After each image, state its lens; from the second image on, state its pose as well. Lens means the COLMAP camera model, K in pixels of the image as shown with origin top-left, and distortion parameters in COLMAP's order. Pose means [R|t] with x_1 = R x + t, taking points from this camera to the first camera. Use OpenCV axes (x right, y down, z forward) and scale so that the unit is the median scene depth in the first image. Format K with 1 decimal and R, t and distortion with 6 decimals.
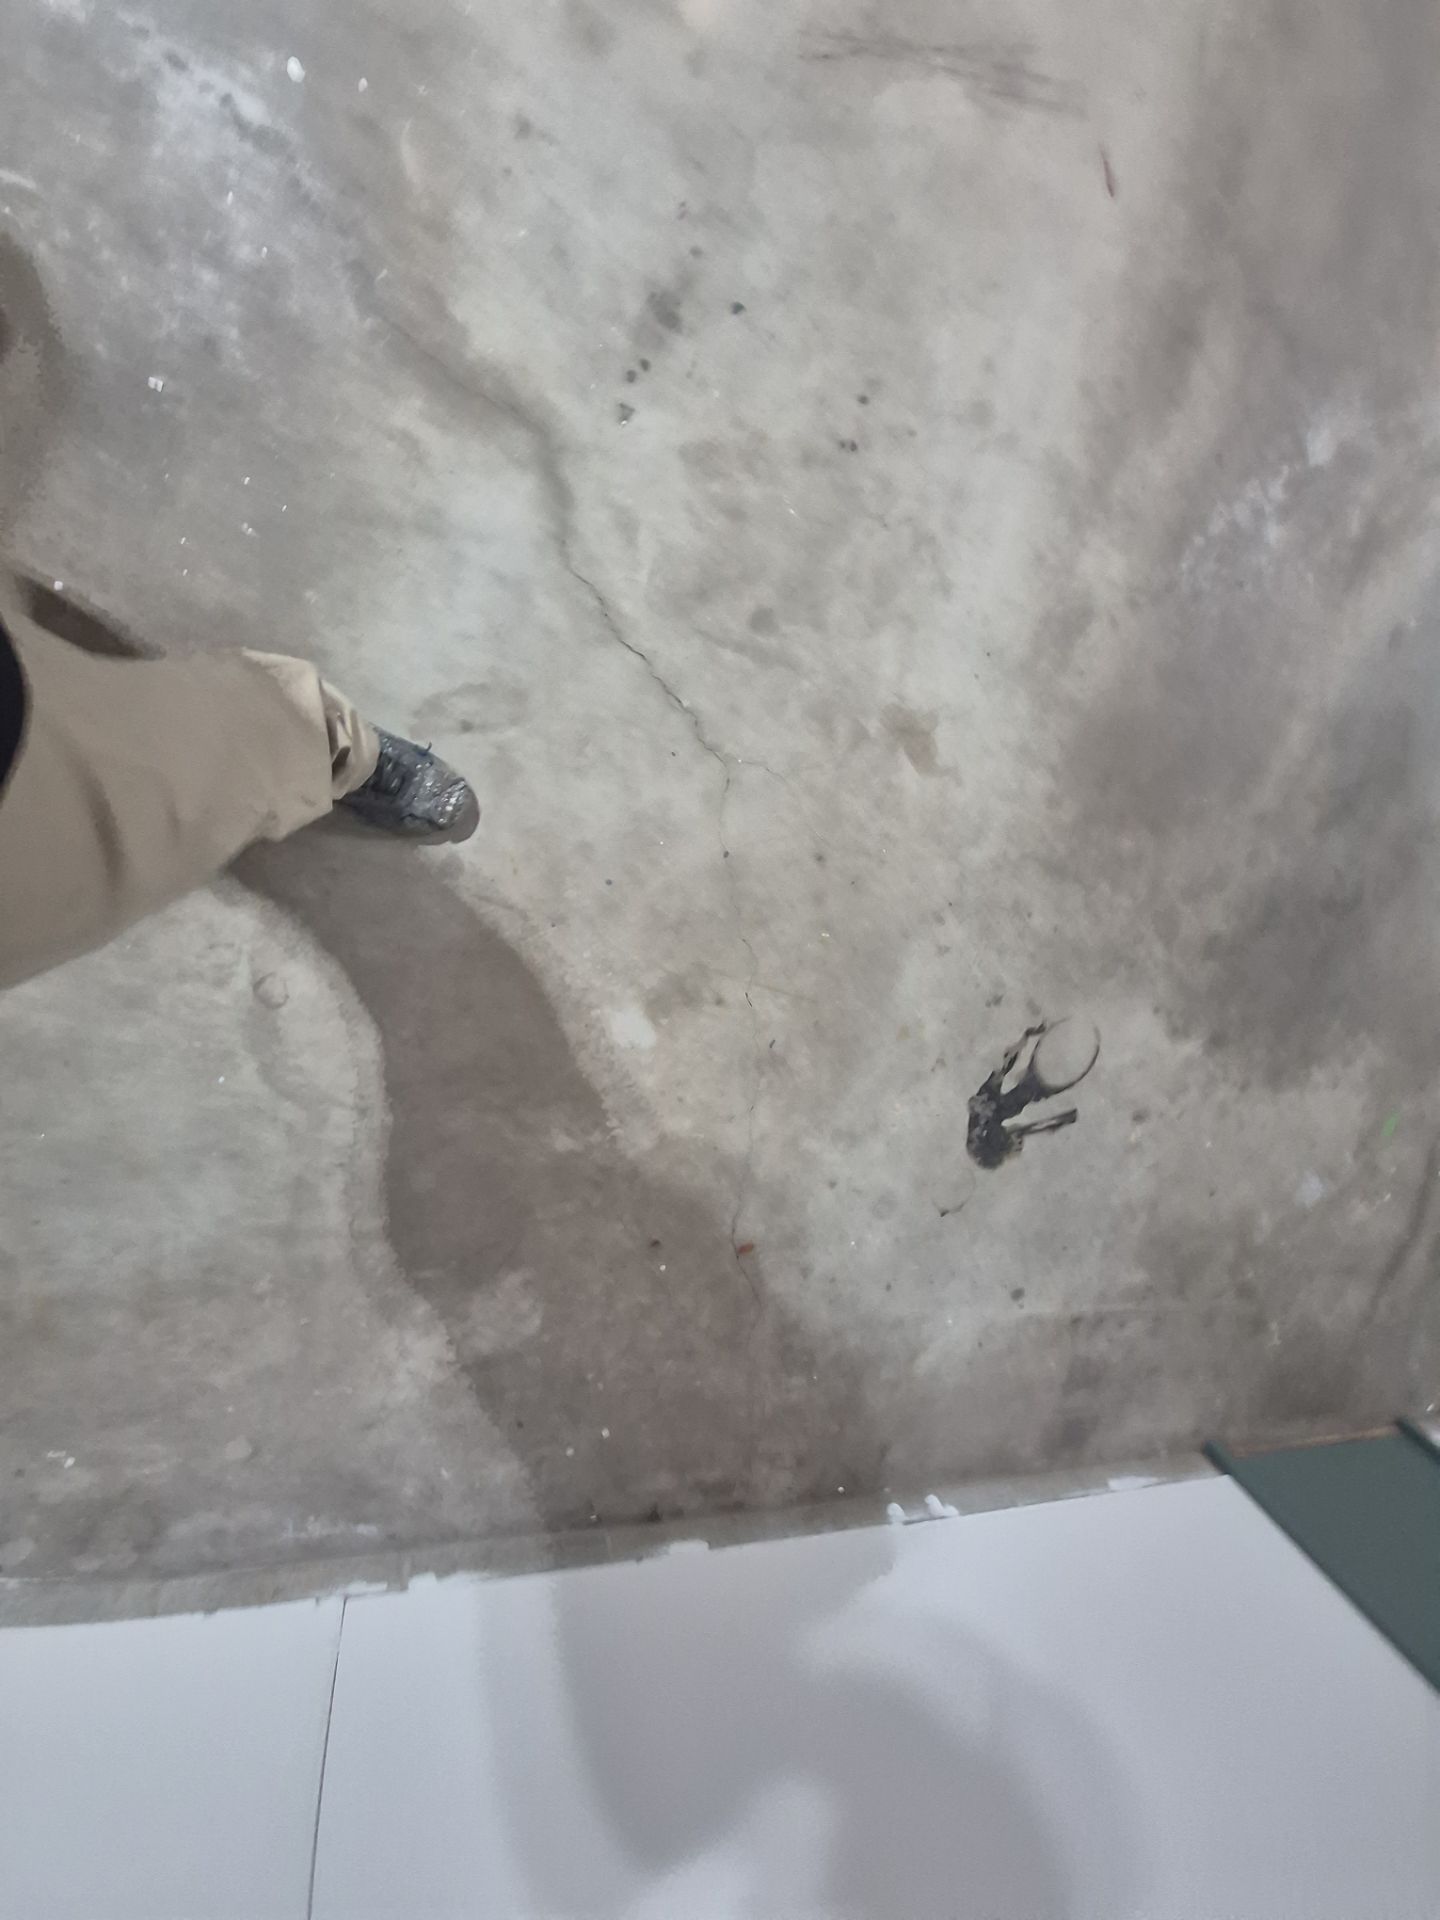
lens RADIAL K [[756.6, 0, 720.0], [0, 756.6, 960.0], [0, 0, 1]] dist [-0.002999, -0.009242]
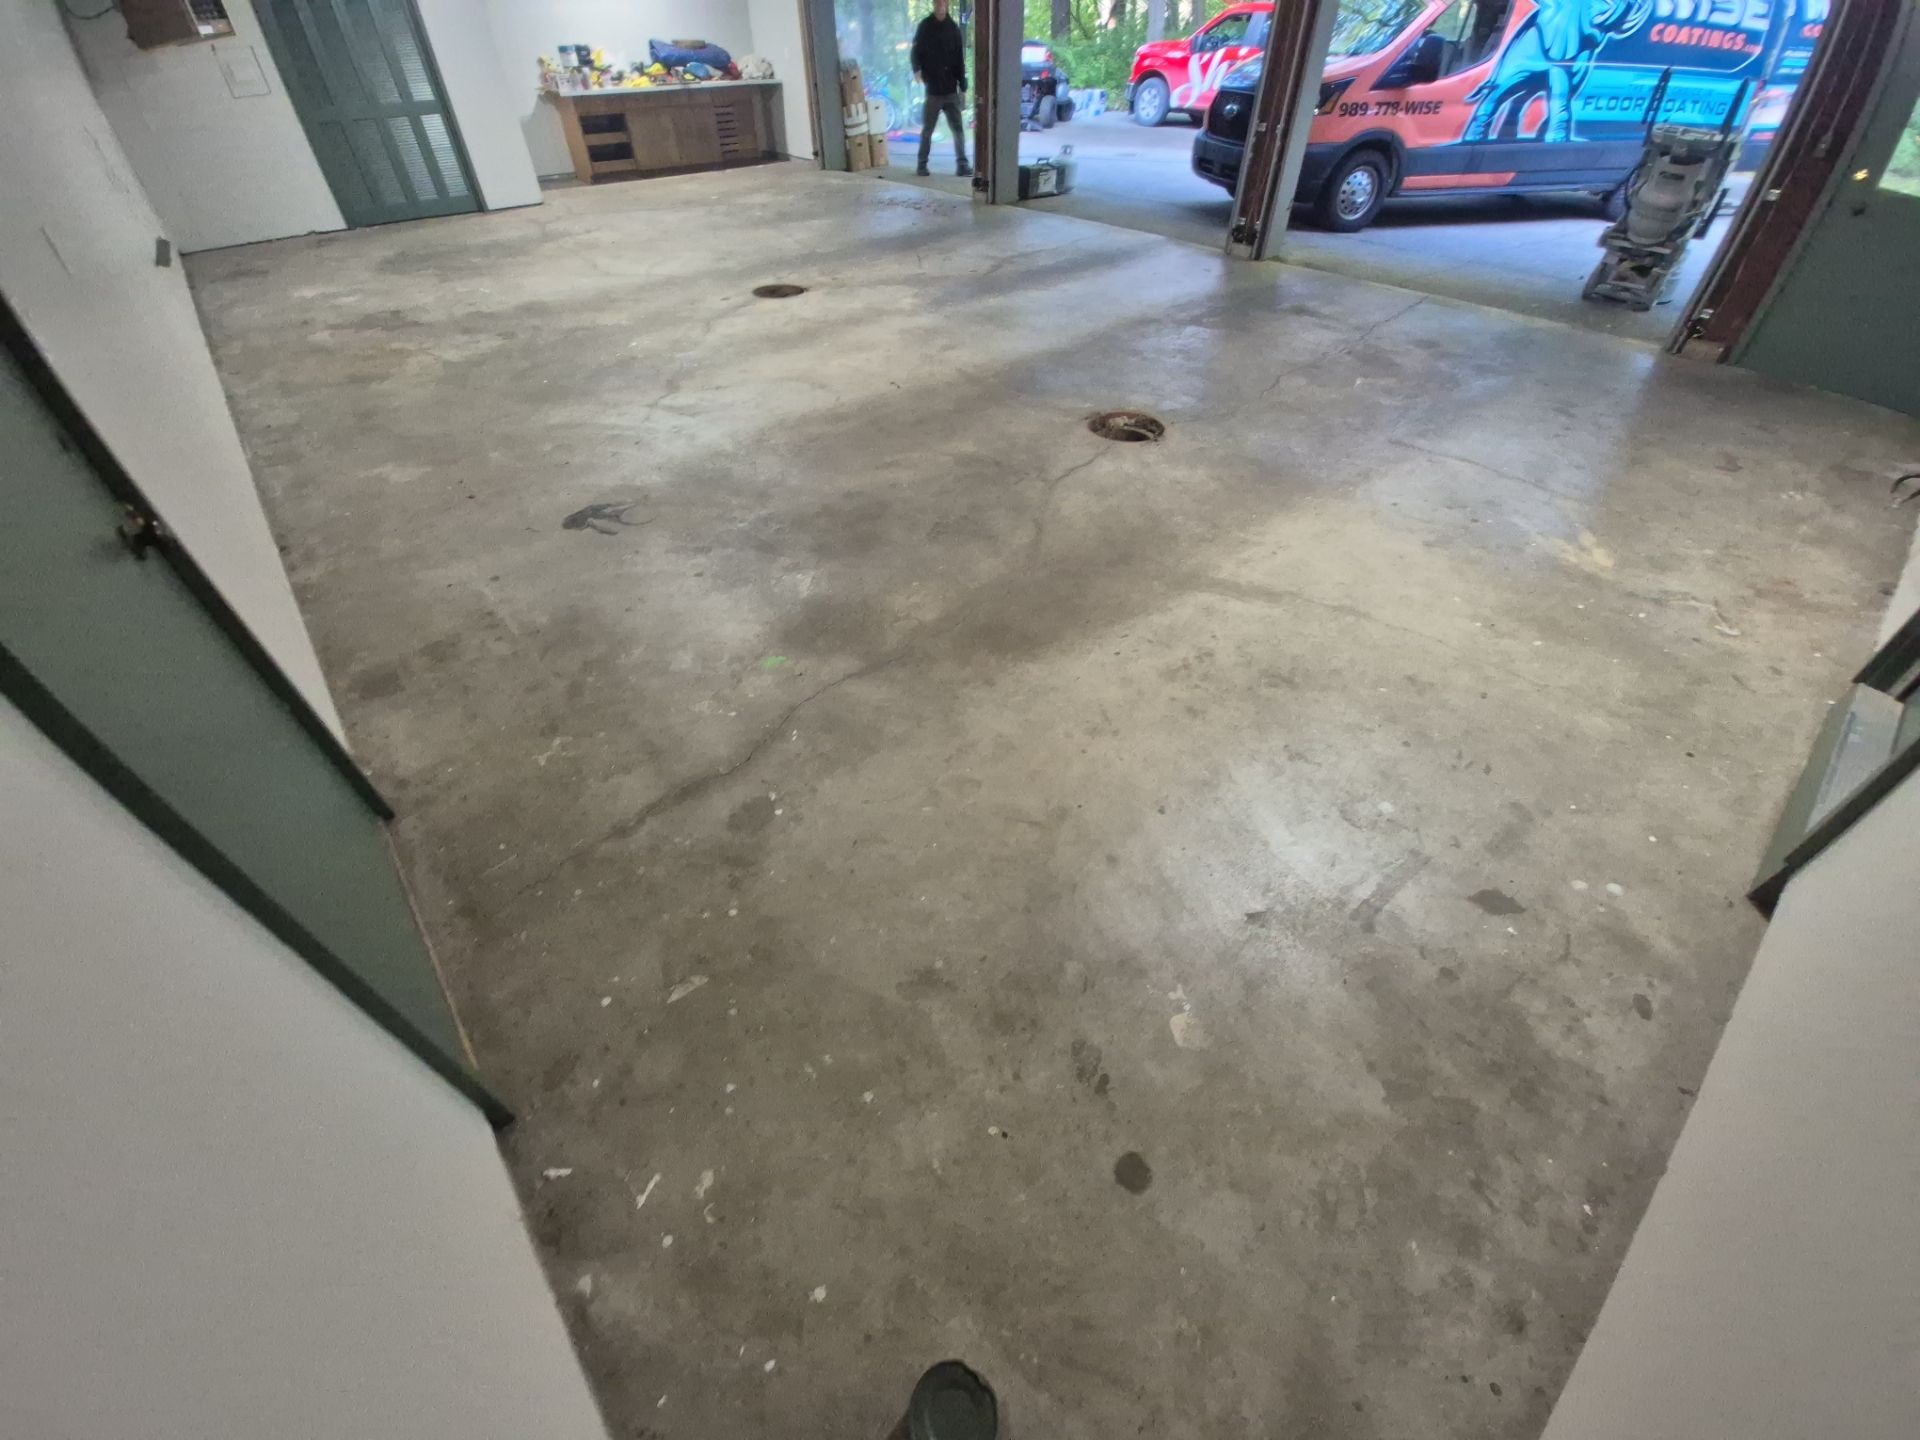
lens RADIAL K [[756.6, 0, 959.4], [0, 756.6, 716.6], [0, 0, 1]] dist [-0.002999, -0.009242]
pose [[0.783767, 0.157689, -0.600703, 3.048806], [-0.619575, 0.265271, -0.738754, 1.539927], [0.042856, 0.951192, 0.305611, 1.194711]]
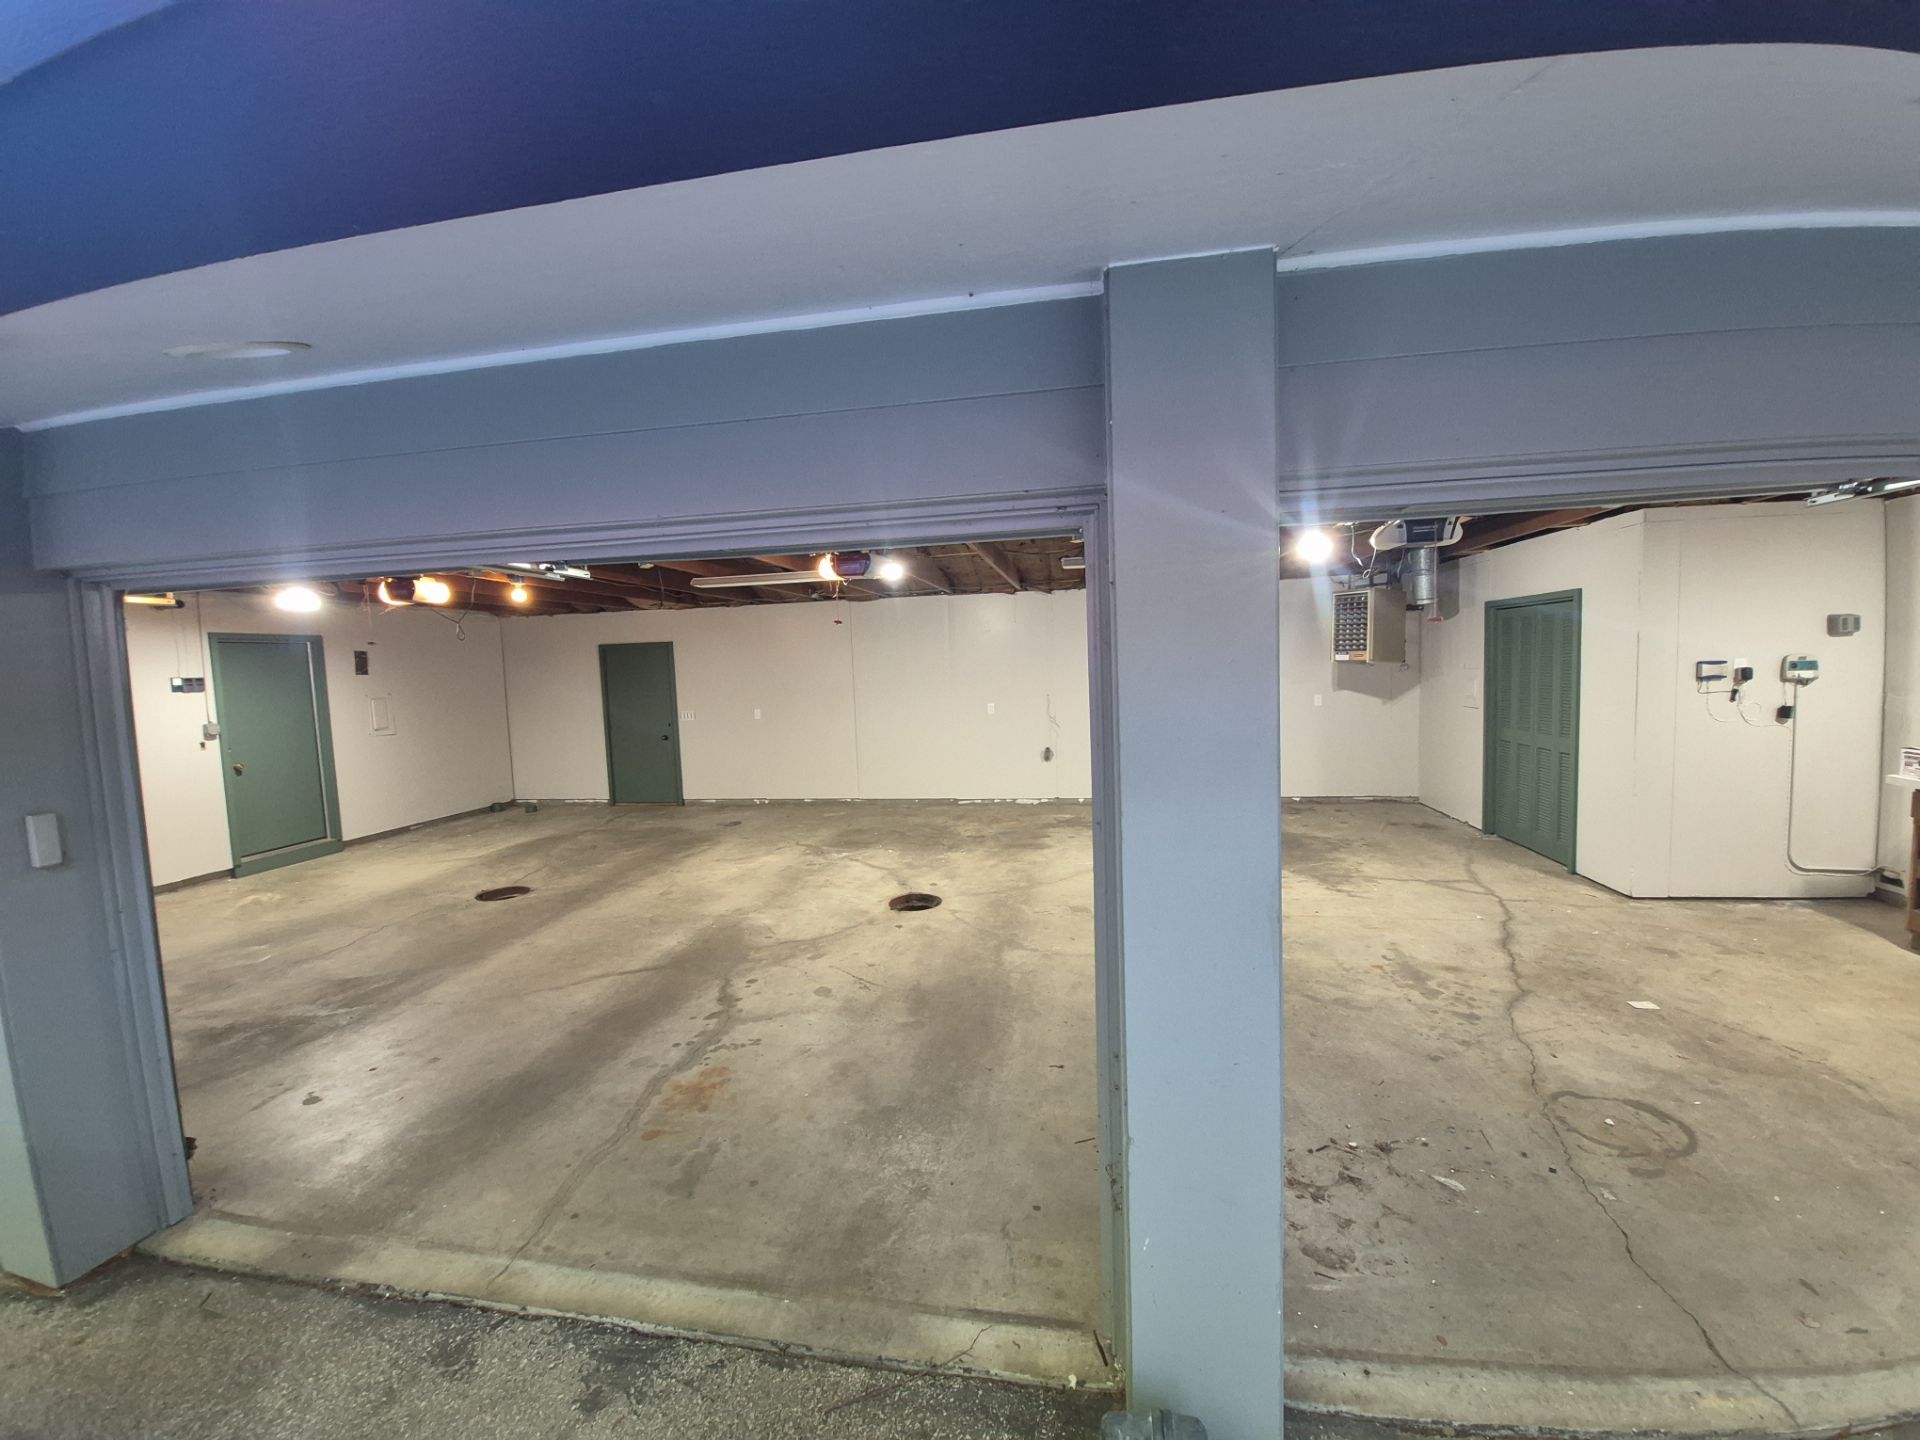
lens RADIAL K [[756.6, 0, 959.4], [0, 756.6, 716.6], [0, 0, 1]] dist [-0.002999, -0.009242]
pose [[-0.962328, -0.255470, -0.093054, -0.594192], [0.011099, -0.378874, 0.925382, -5.629292], [-0.271663, 0.889489, 0.367436, -2.620905]]
